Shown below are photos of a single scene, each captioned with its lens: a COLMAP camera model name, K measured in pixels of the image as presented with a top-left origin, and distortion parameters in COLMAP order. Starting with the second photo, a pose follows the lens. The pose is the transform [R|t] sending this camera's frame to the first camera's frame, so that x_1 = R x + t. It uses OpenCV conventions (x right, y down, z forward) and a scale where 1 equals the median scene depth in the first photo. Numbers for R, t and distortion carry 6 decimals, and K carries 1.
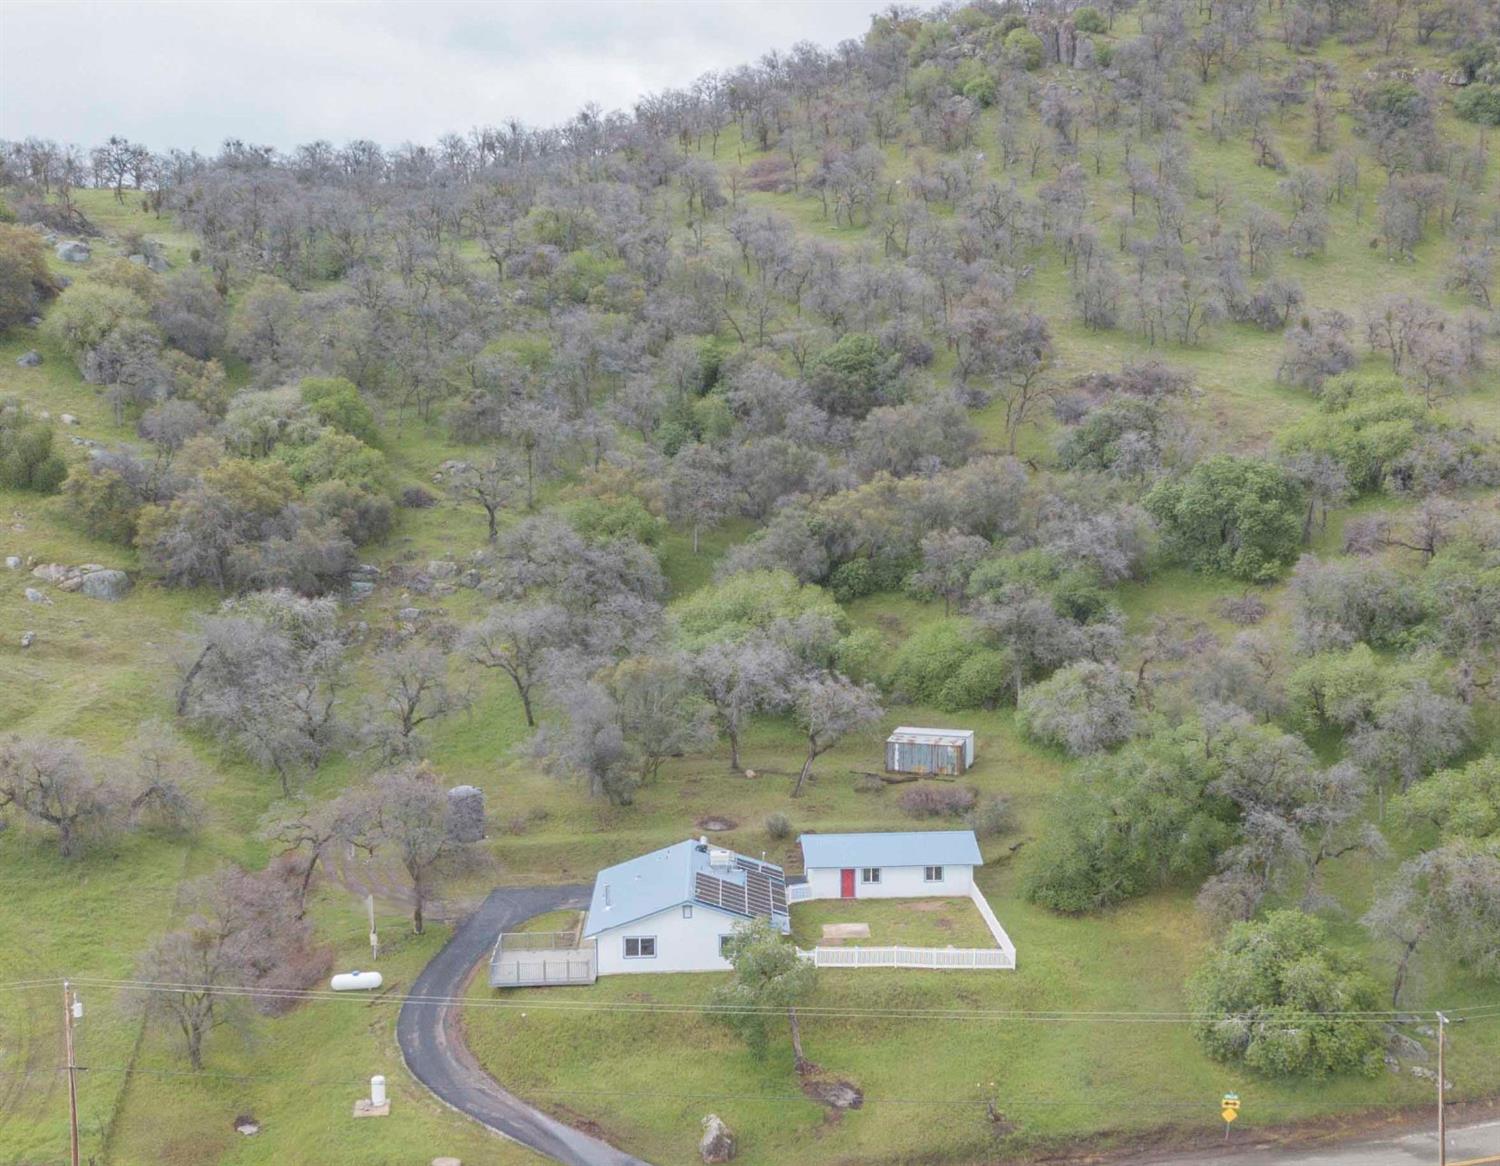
lens RADIAL K [[1649.0, 0, 757.1], [0, 1649.0, 581.9], [0, 0, 1]] dist [0.039078, 0.000000]
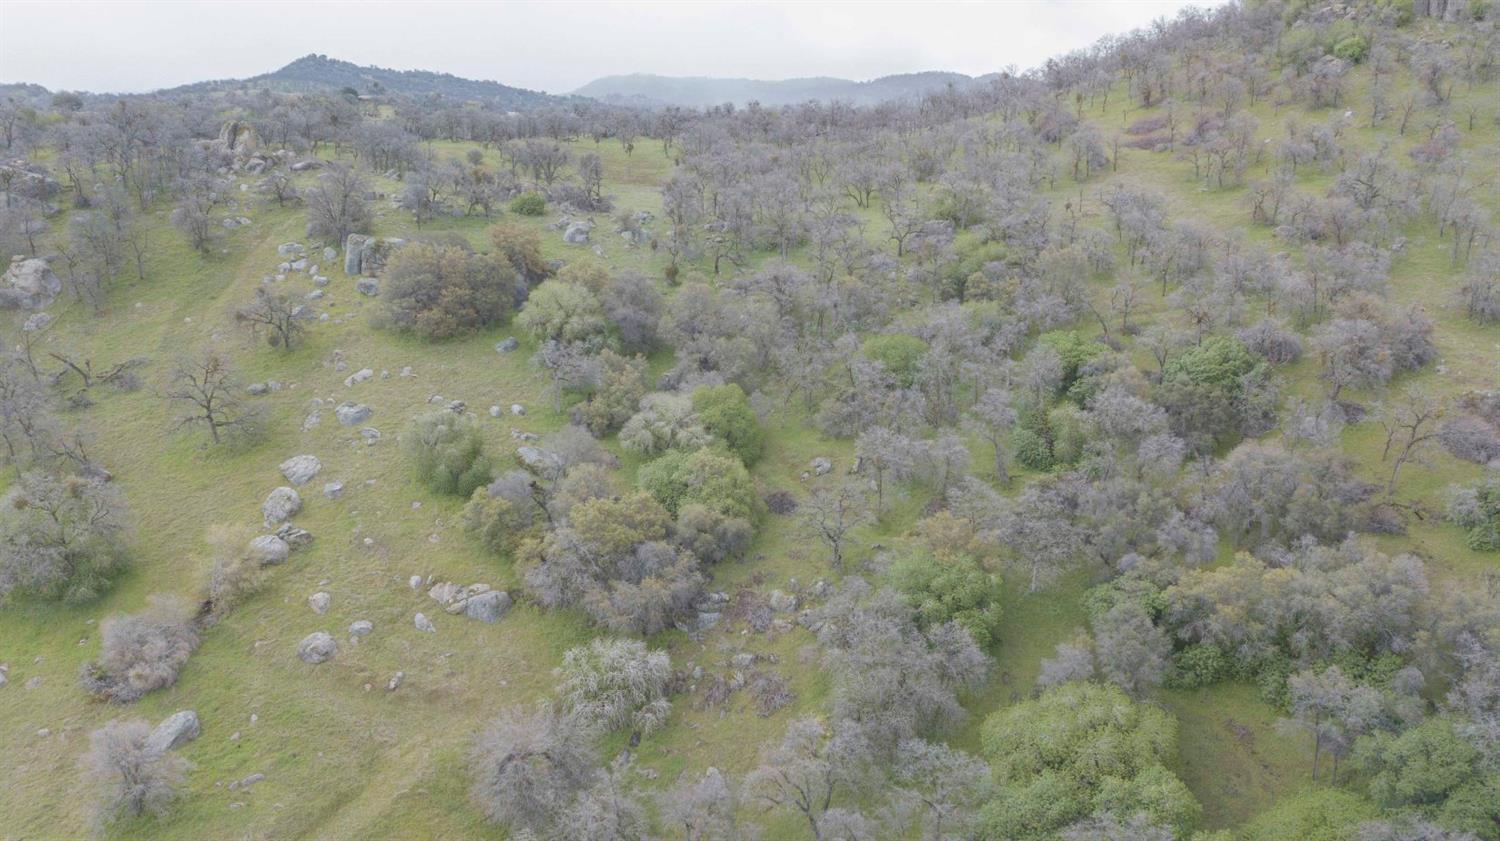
lens RADIAL K [[1106.7, 0, 741.1], [0, 1106.7, 426.8], [0, 0, 1]] dist [0.042066, -0.013785]
pose [[0.944865, 0.069001, -0.320108, 0.003444], [-0.053507, 0.996942, 0.056959, -0.122281], [0.323059, -0.036690, 0.945667, 0.243456]]
